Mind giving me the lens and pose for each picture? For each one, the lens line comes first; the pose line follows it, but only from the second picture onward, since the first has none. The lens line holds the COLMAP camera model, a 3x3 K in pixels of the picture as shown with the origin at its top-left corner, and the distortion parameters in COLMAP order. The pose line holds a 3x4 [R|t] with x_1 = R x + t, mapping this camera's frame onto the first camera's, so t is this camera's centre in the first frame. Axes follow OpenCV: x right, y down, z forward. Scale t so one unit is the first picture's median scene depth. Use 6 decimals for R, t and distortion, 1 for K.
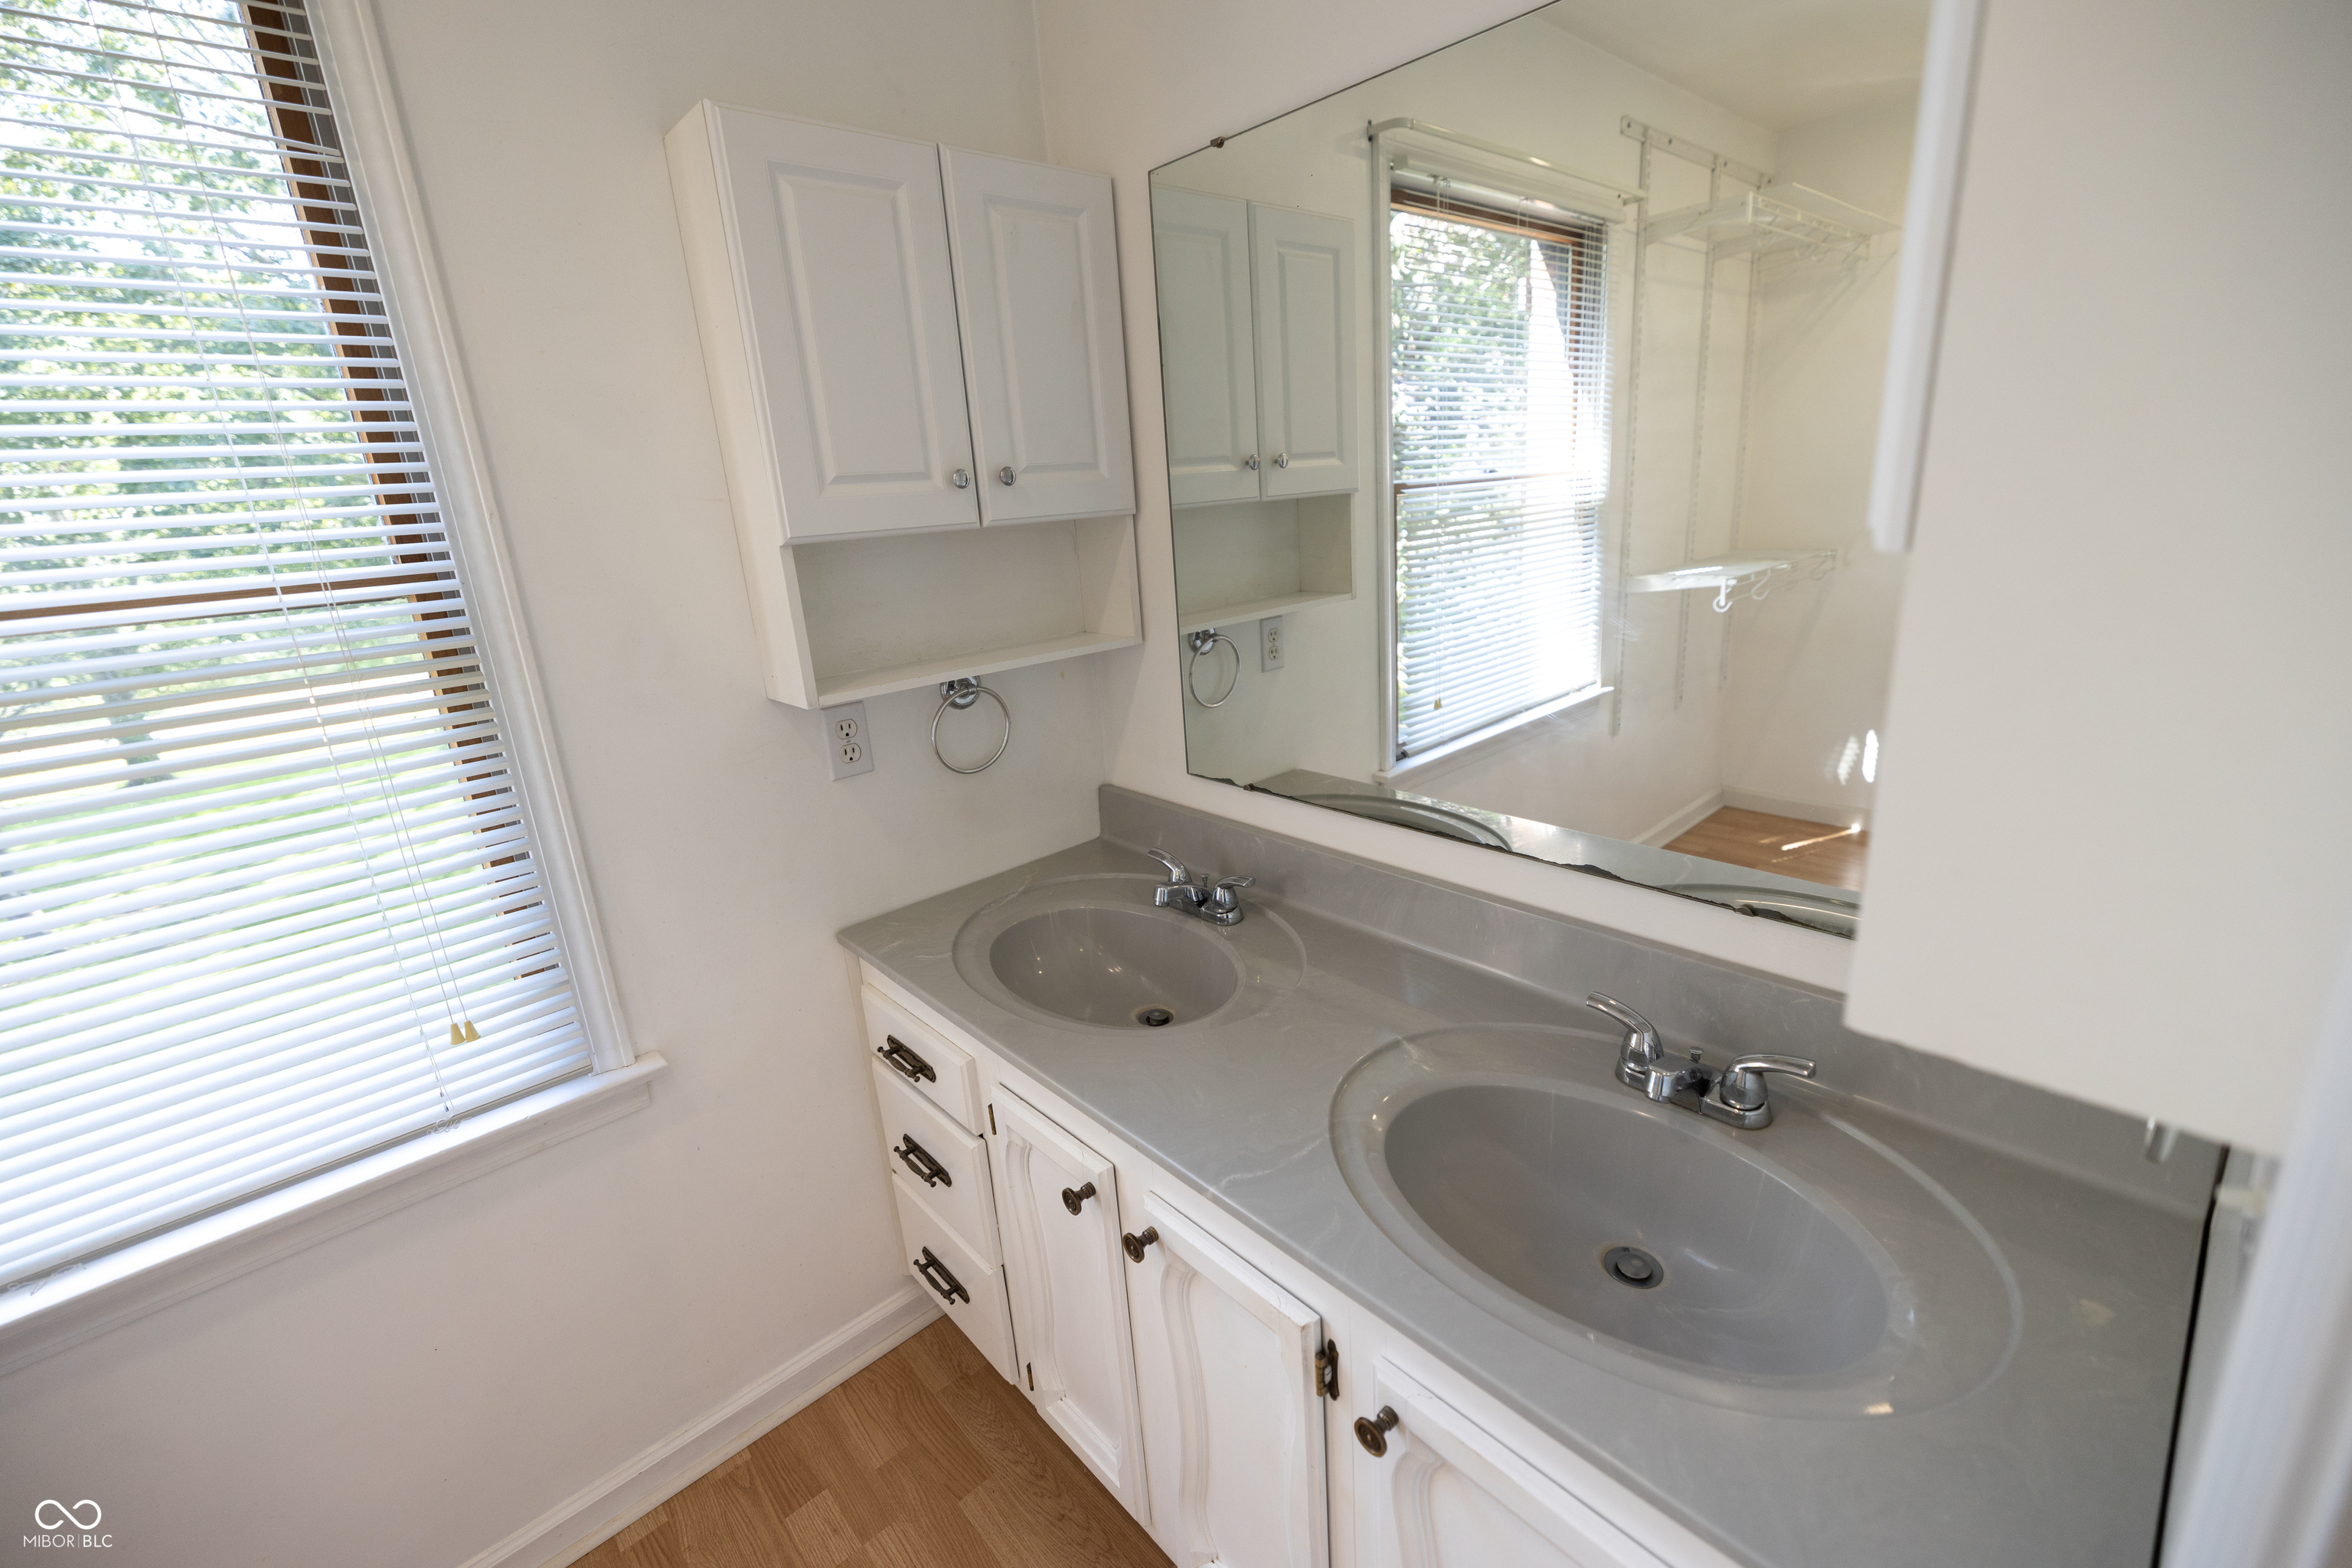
lens RADIAL K [[990.0, 0, 1161.5], [0, 990.0, 771.8], [0, 0, 1]] dist [0.002642, -0.000220]
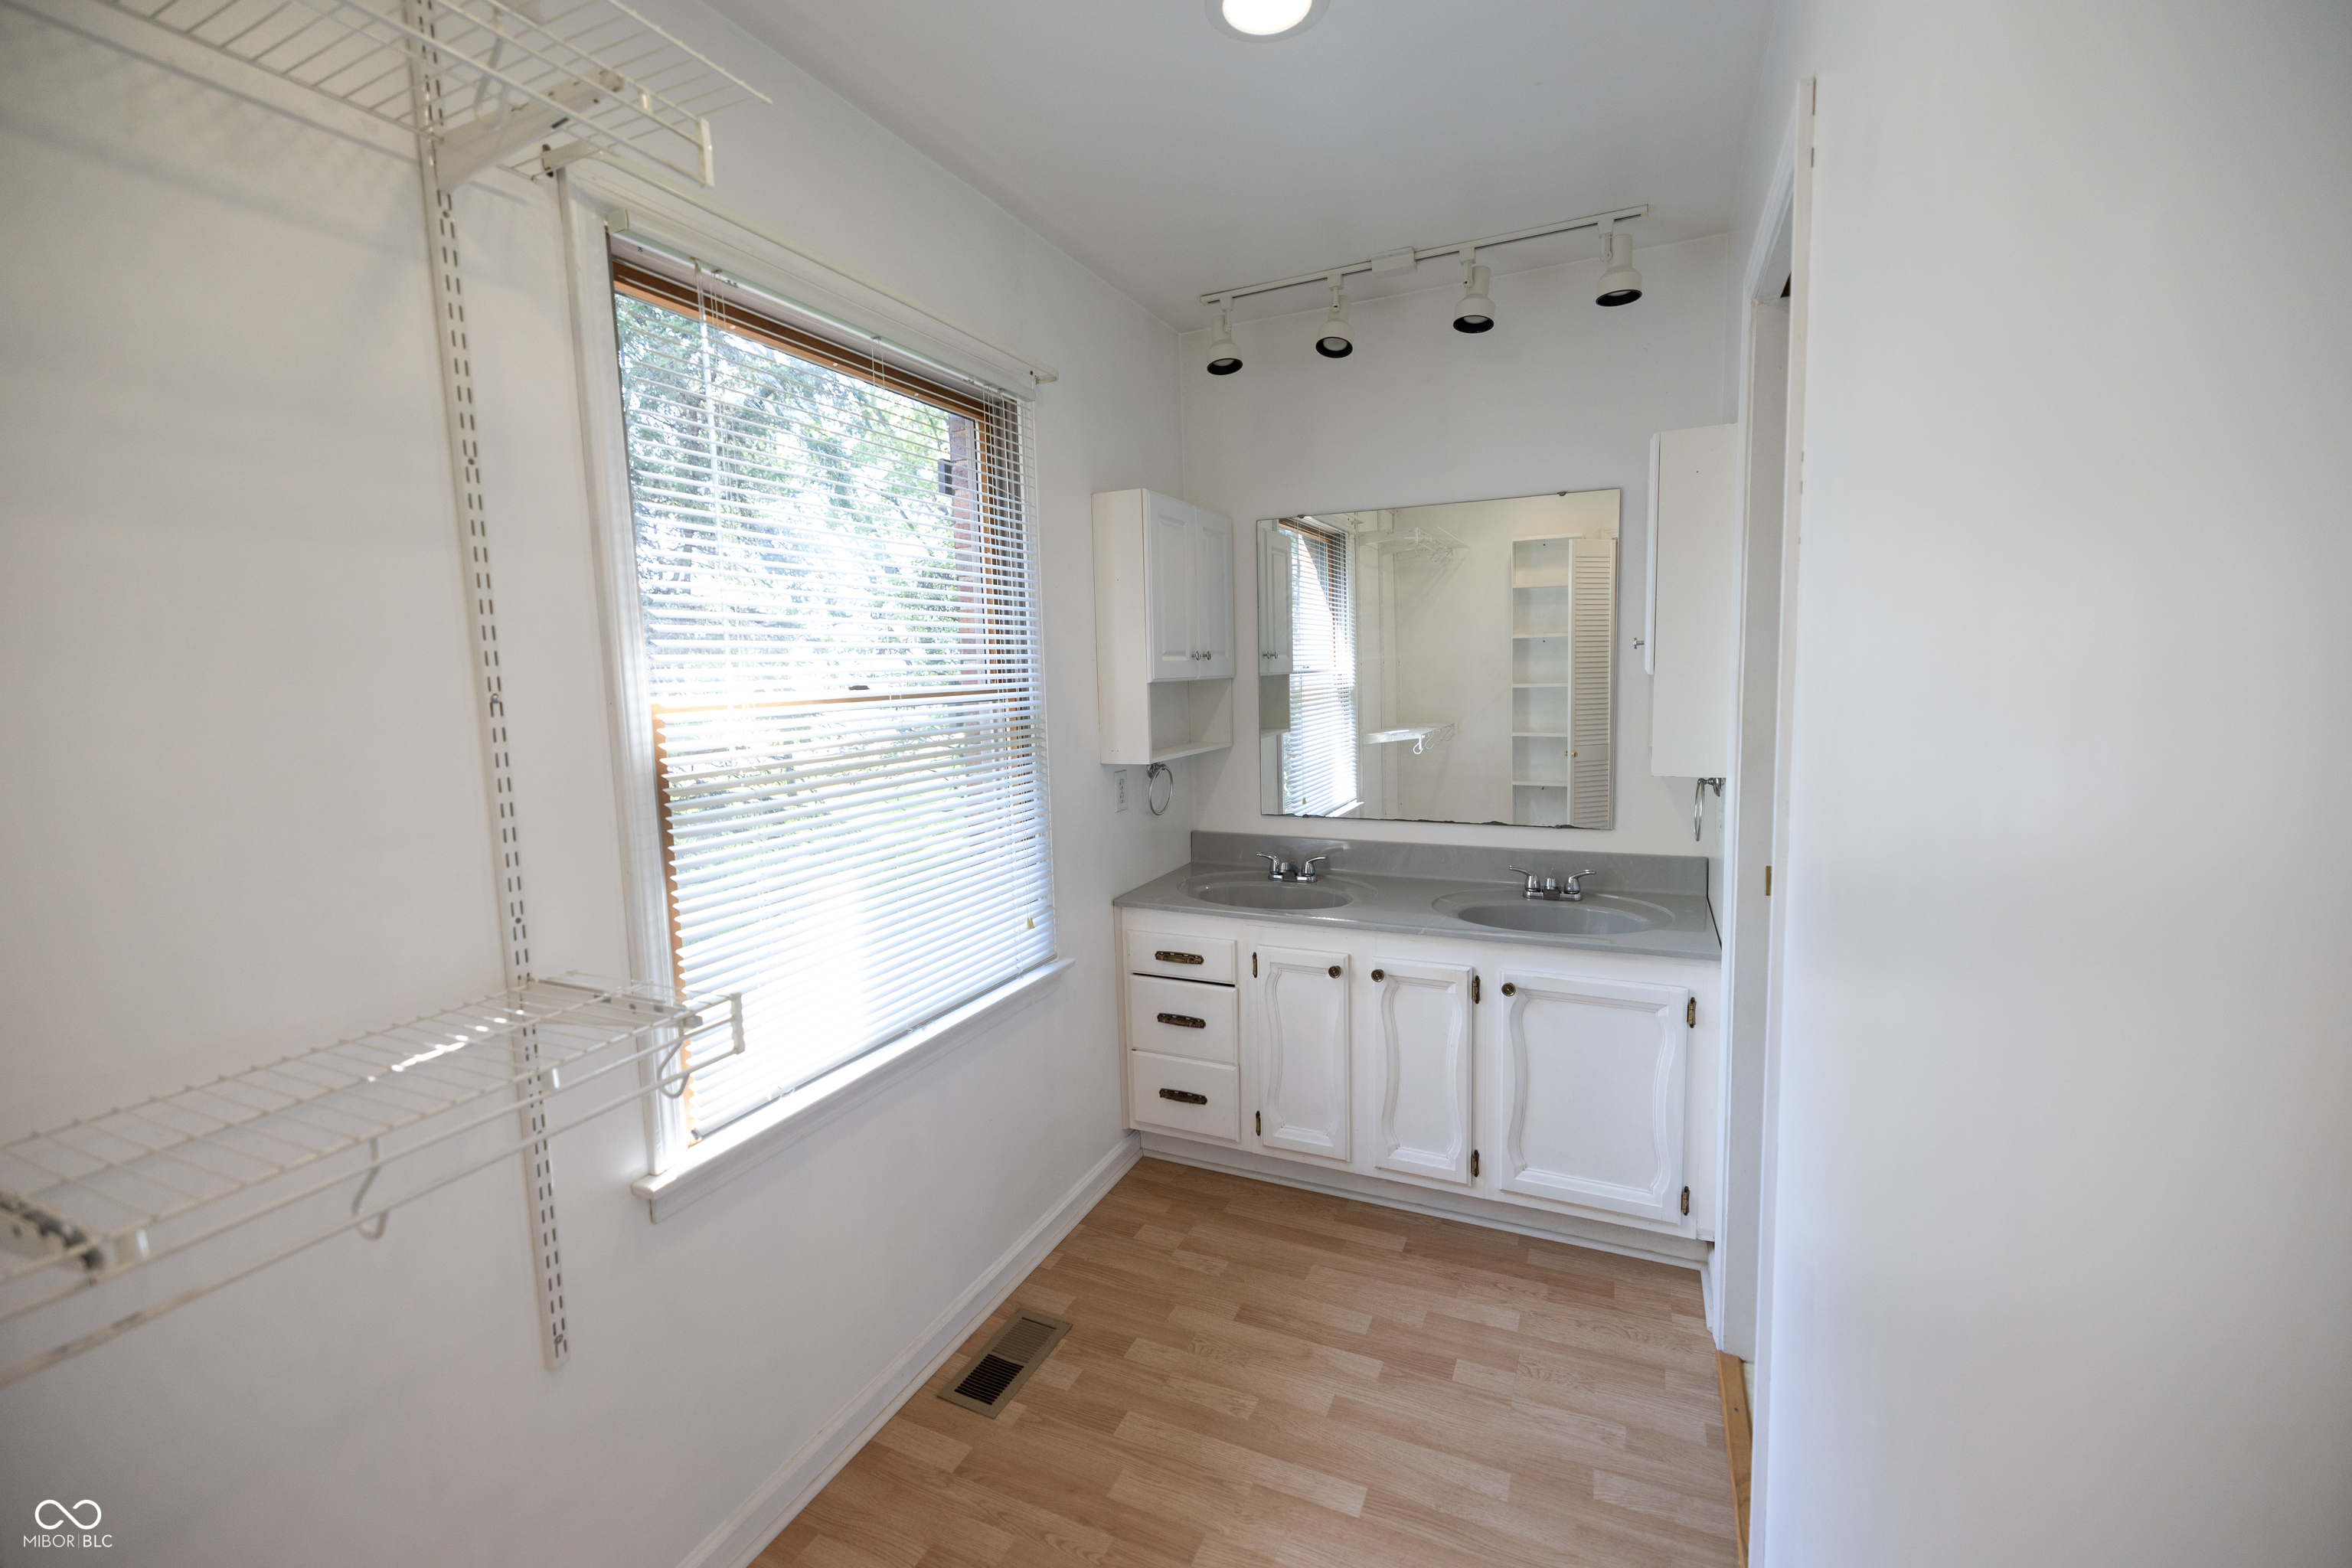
lens RADIAL K [[990.0, 0, 1161.5], [0, 990.0, 771.8], [0, 0, 1]] dist [0.002642, -0.000220]
pose [[0.922661, -0.003202, 0.385599, -0.956070], [0.078968, 0.980342, -0.180816, 0.271260], [-0.377440, 0.197282, 0.904776, -0.687755]]
